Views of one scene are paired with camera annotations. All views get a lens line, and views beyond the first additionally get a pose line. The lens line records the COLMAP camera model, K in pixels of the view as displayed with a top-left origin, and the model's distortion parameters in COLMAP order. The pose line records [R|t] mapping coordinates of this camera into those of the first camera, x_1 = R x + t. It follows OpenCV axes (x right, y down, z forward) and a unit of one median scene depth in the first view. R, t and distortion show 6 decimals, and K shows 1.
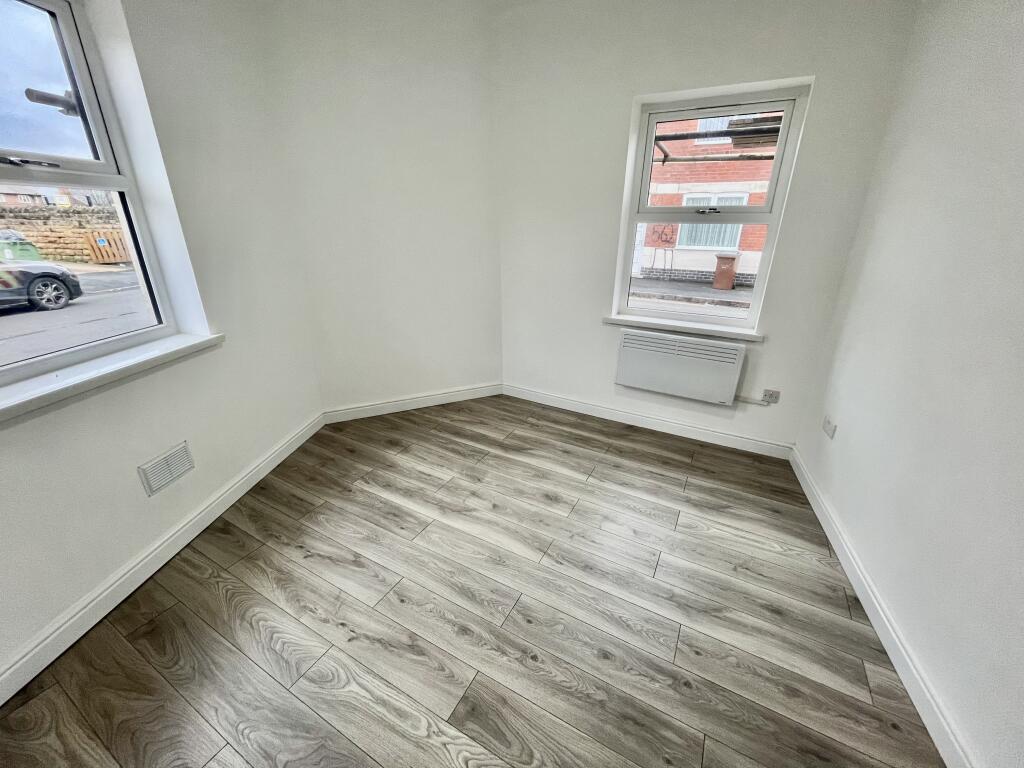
lens RADIAL K [[411.2, 0, 512.0], [0, 411.2, 384.0], [0, 0, 1]] dist [-0.000310, -0.000066]
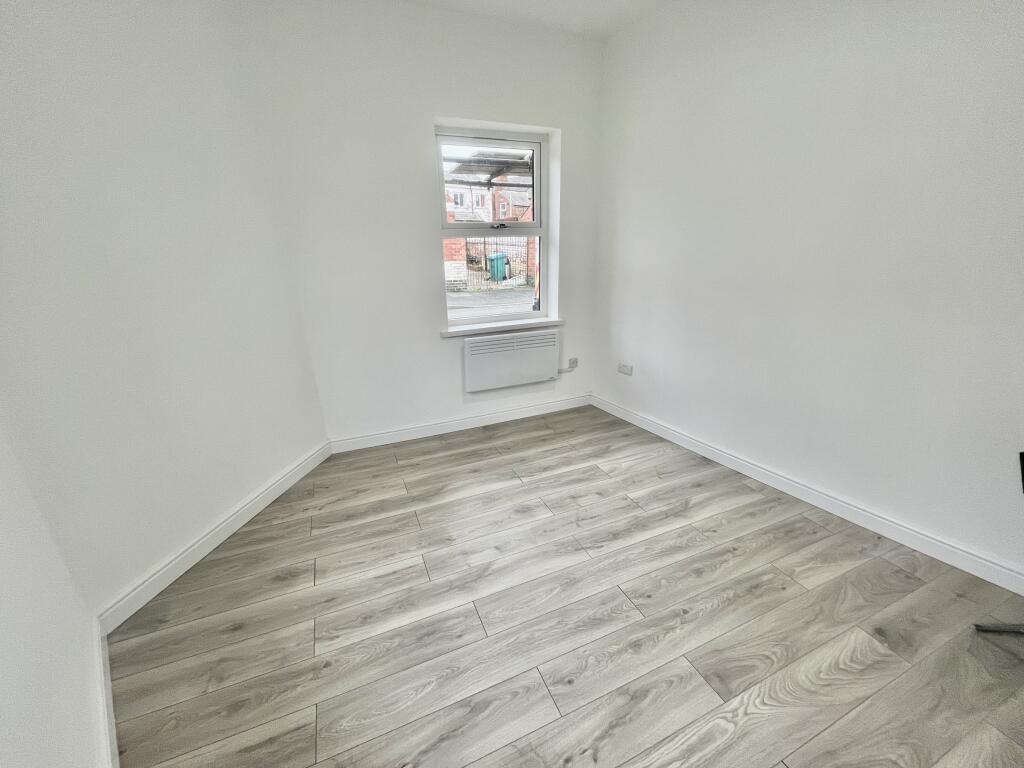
lens RADIAL K [[411.2, 0, 512.0], [0, 411.2, 384.0], [0, 0, 1]] dist [-0.000310, -0.000066]
pose [[0.613455, -0.286288, 0.736011, -0.563304], [0.313457, 0.943689, 0.105808, -0.124744], [-0.724857, 0.165799, 0.668650, 0.303812]]
